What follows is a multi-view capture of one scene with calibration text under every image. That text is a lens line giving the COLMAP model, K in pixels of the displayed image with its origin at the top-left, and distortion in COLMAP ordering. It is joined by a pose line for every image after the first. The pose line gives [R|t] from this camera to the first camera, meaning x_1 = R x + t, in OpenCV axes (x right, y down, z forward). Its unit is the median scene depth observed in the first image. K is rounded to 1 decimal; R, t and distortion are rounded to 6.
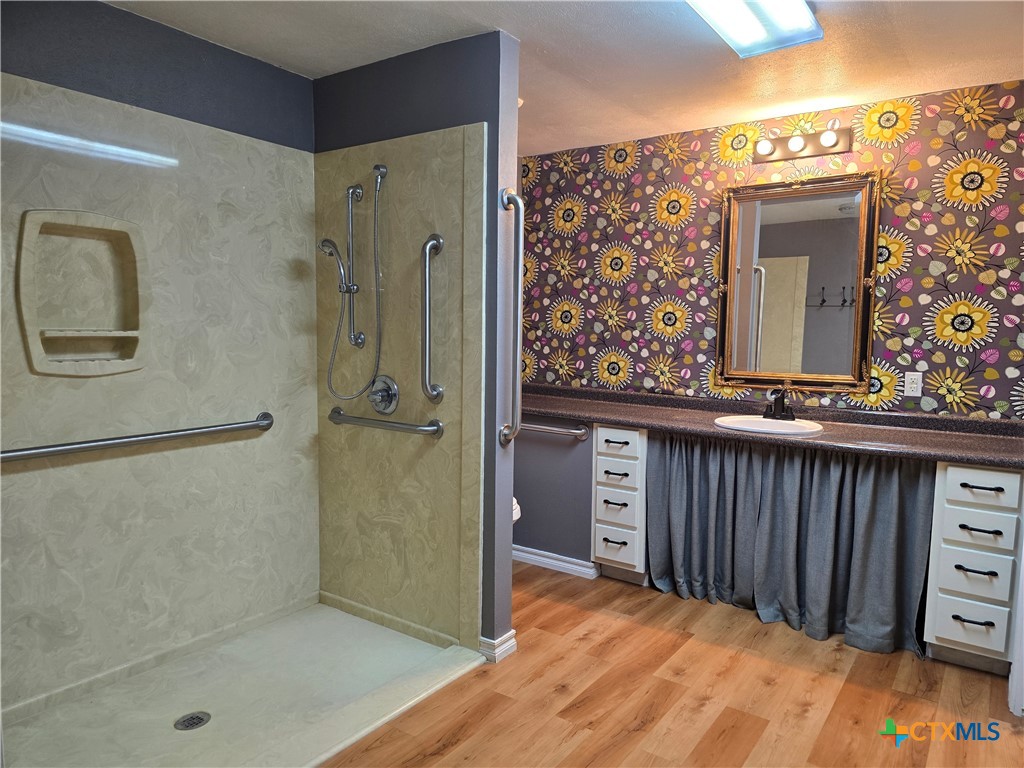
lens RADIAL K [[690.8, 0, 513.9], [0, 690.8, 391.5], [0, 0, 1]] dist [0.046285, -0.037465]
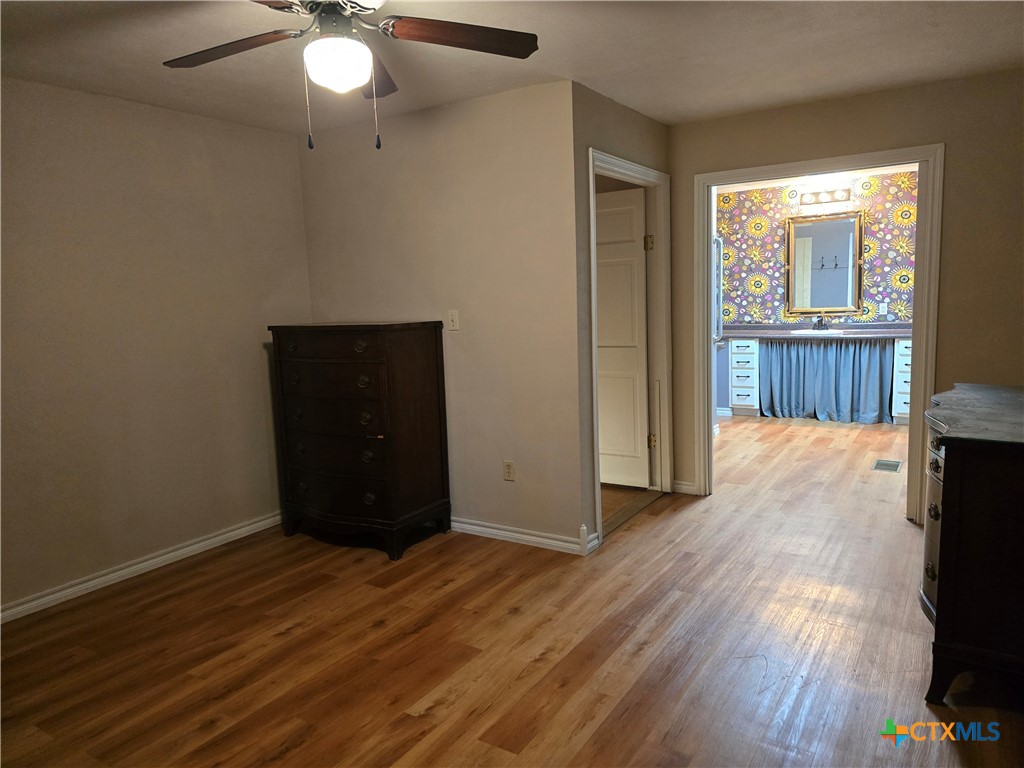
lens RADIAL K [[690.8, 0, 511.6], [0, 690.8, 383.3], [0, 0, 1]] dist [0.046285, -0.037465]
pose [[0.997509, -0.061250, 0.034980, -0.655757], [0.060057, 0.997609, 0.034184, 0.075792], [-0.036990, -0.031998, 0.998803, -1.105760]]
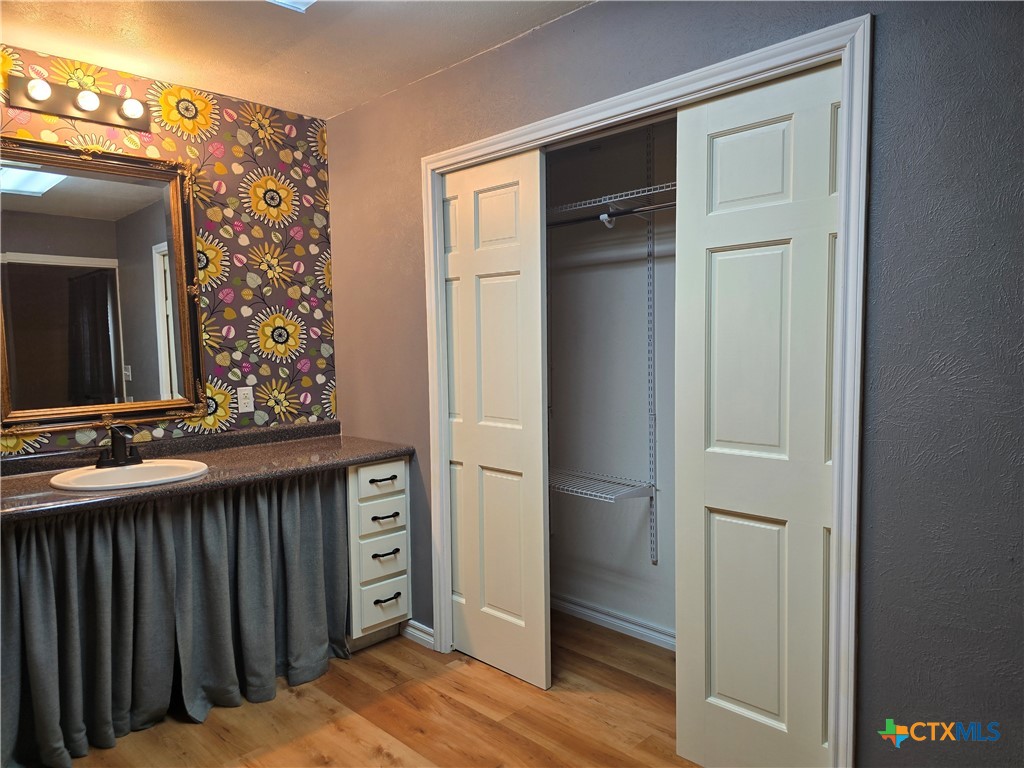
lens RADIAL K [[690.8, 0, 538.0], [0, 690.8, 390.0], [0, 0, 1]] dist [0.046285, -0.037465]
pose [[0.141829, -0.095298, 0.985293, -0.311182], [0.109517, 0.990755, 0.080062, -0.055841], [-0.983814, 0.096551, 0.150954, 0.457444]]
